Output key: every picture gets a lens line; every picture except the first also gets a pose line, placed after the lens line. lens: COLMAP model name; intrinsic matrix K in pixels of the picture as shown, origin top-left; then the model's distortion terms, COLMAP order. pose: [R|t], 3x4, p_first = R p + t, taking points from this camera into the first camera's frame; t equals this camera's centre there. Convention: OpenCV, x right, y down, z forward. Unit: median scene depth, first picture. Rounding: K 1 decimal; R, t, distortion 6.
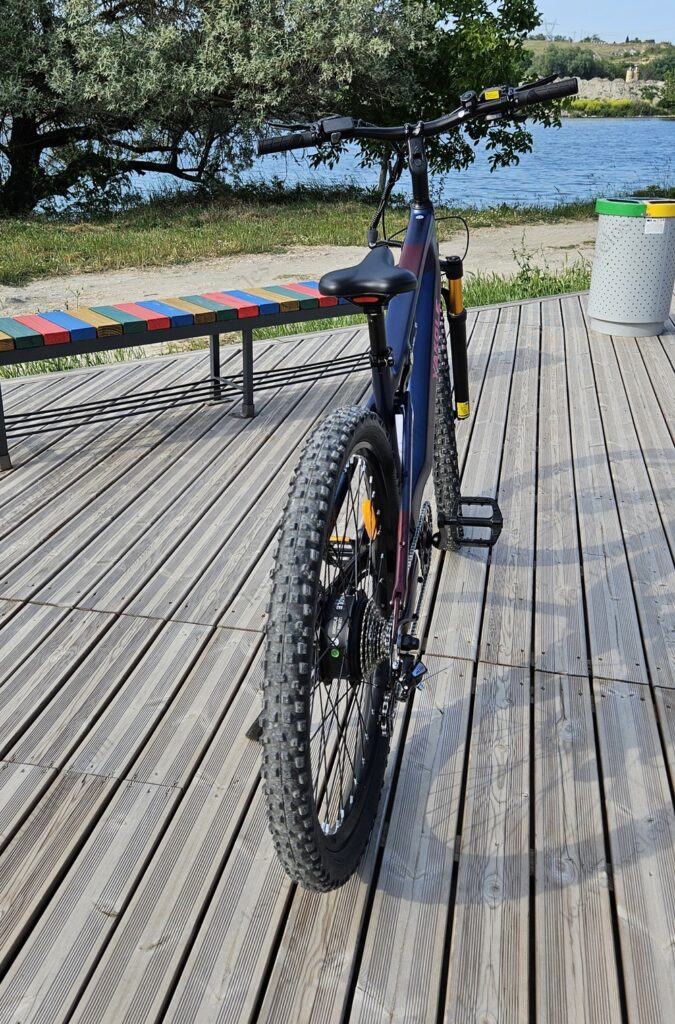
lens RADIAL K [[919.6, 0, 337.5], [0, 919.6, 512.0], [0, 0, 1]] dist [0.066307, -0.002348]
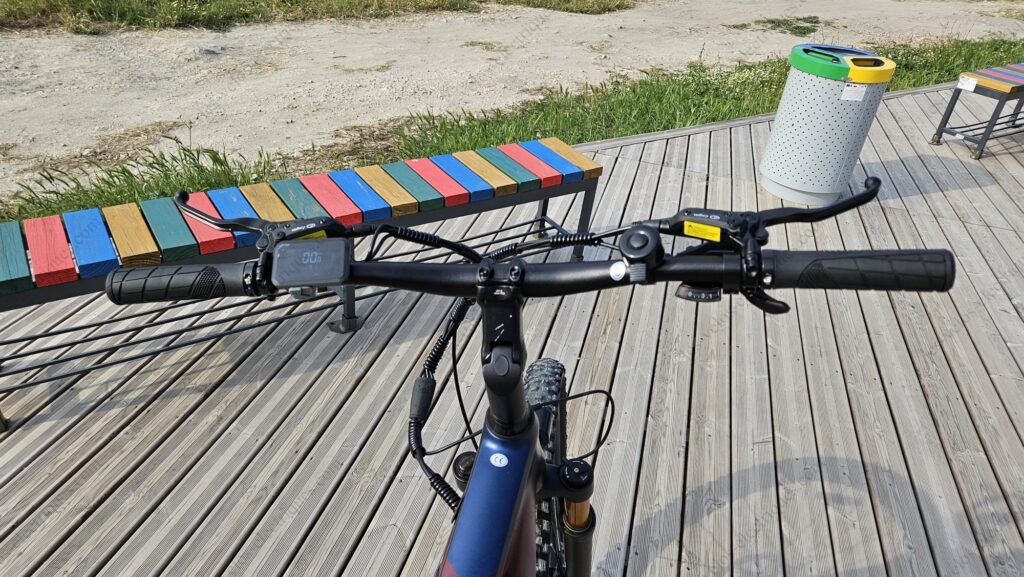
lens RADIAL K [[666.7, 0, 512.0], [0, 666.7, 288.5], [0, 0, 1]] dist [0.077012, -0.071073]
pose [[0.994997, 0.099368, -0.010344, 0.053421], [-0.095947, 0.979297, 0.178248, -0.263181], [0.027841, -0.176364, 0.983931, 0.410484]]
